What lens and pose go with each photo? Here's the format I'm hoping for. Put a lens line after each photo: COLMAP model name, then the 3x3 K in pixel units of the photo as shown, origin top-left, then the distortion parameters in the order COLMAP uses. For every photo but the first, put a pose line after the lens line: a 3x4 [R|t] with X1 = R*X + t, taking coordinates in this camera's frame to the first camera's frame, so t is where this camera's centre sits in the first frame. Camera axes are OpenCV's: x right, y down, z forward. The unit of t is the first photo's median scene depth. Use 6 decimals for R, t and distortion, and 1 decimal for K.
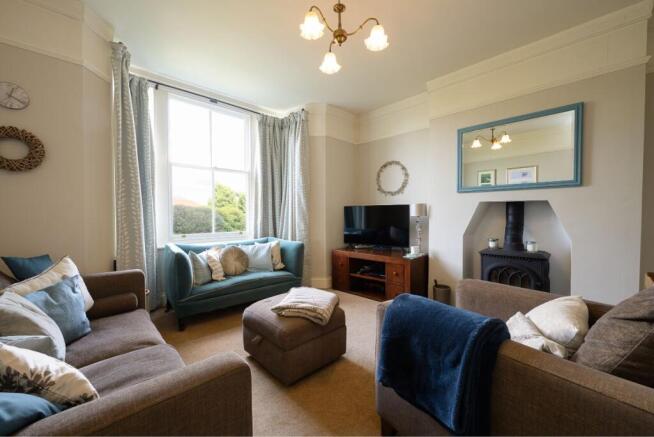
lens RADIAL K [[256.1, 0, 327.8], [0, 256.1, 220.0], [0, 0, 1]] dist [-0.012733, 0.000153]
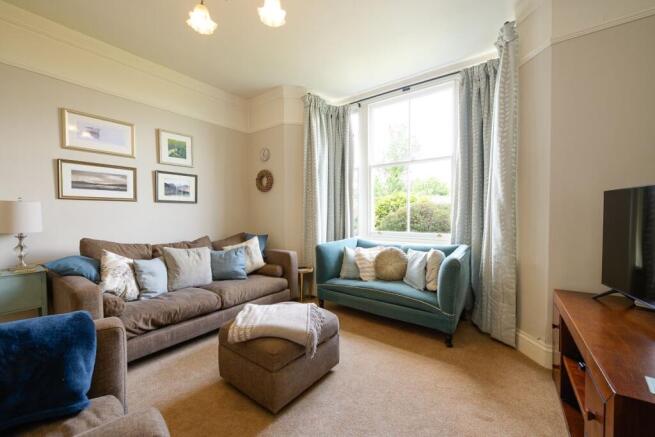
lens RADIAL K [[256.5, 0, 328.3], [0, 256.5, 220.0], [0, 0, 1]] dist [-0.012733, 0.000153]
pose [[0.162158, 0.024031, -0.986472, 0.410605], [-0.015018, 0.999648, 0.021883, -0.011367], [0.986651, 0.011266, 0.162461, 0.560263]]
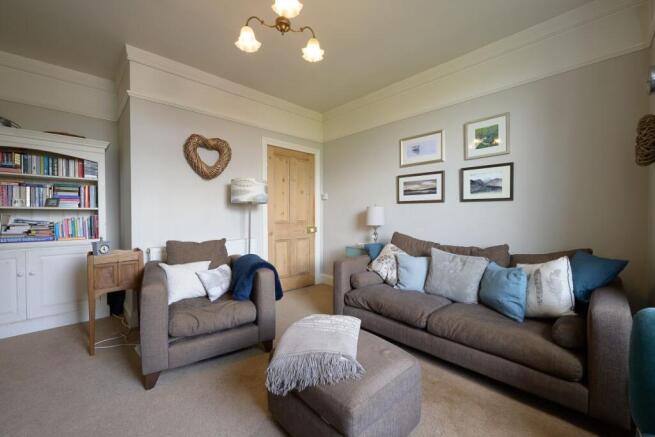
lens RADIAL K [[256.5, 0, 328.3], [0, 256.5, 220.0], [0, 0, 1]] dist [-0.012733, 0.000153]
pose [[-0.999976, -0.002207, 0.006548, -0.063581], [-0.001958, 0.999286, 0.037743, -0.015276], [-0.006627, 0.037729, -0.999266, 0.915971]]
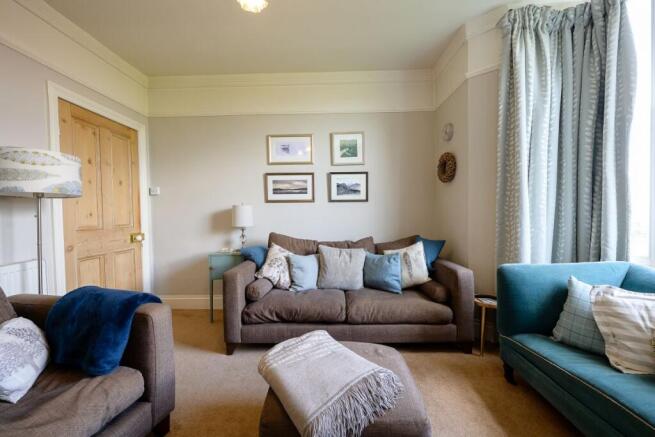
lens RADIAL K [[256.5, 0, 328.3], [0, 256.5, 220.0], [0, 0, 1]] dist [-0.012733, 0.000153]
pose [[-0.710383, 0.024162, -0.703401, 0.150678], [-0.001248, 0.999366, 0.035589, -0.011999], [0.703815, 0.026160, -0.709902, 0.762500]]
